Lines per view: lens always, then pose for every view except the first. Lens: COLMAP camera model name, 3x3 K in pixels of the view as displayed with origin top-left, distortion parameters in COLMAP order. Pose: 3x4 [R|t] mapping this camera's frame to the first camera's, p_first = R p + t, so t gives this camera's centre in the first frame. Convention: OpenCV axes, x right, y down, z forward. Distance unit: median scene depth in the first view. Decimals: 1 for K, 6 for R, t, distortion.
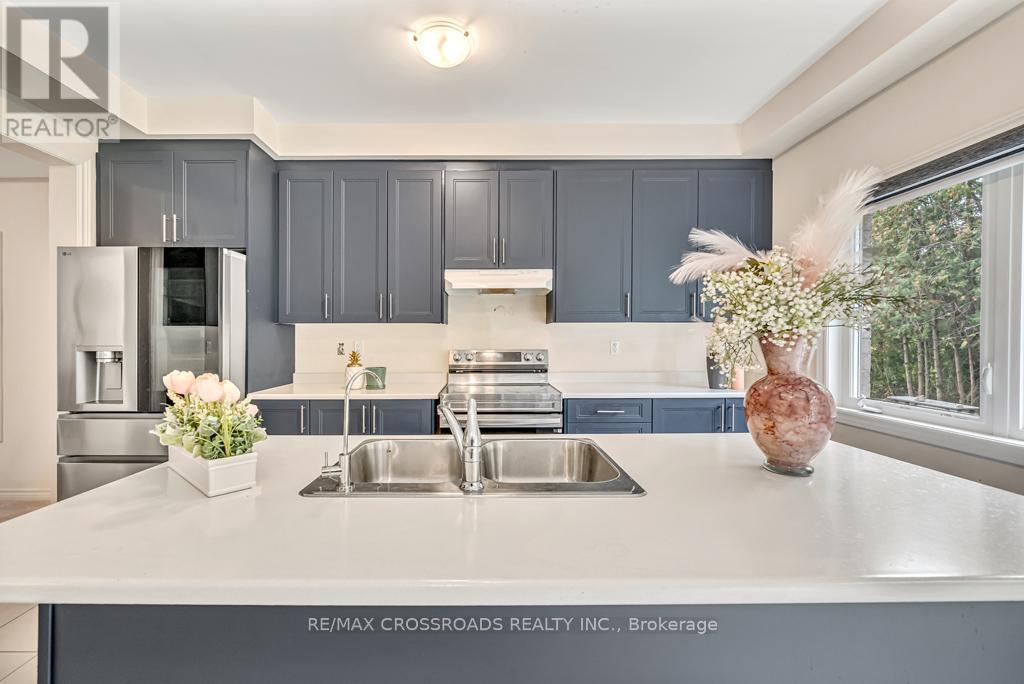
lens RADIAL K [[390.8, 0, 506.2], [0, 390.8, 339.7], [0, 0, 1]] dist [0.000707, -0.000013]
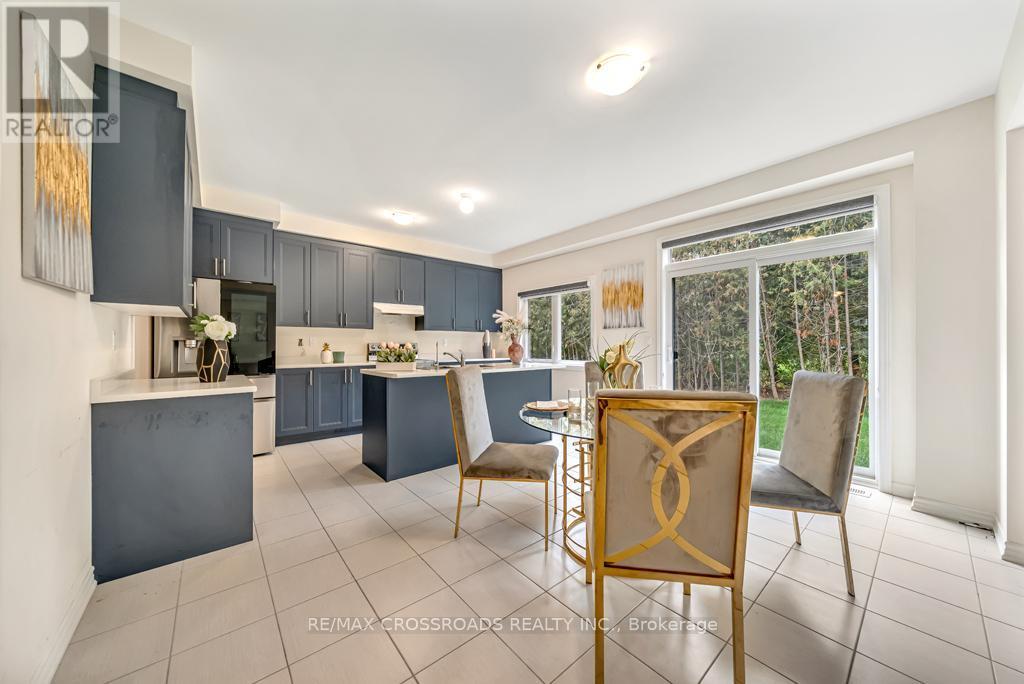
lens RADIAL K [[356.8, 0, 512.2], [0, 356.8, 344.5], [0, 0, 1]] dist [0.000094, 0.000096]
pose [[0.770096, 0.005282, 0.637906, -0.783615], [-0.001261, 0.999976, -0.006758, 0.048669], [-0.637926, 0.004400, 0.770085, -0.866069]]
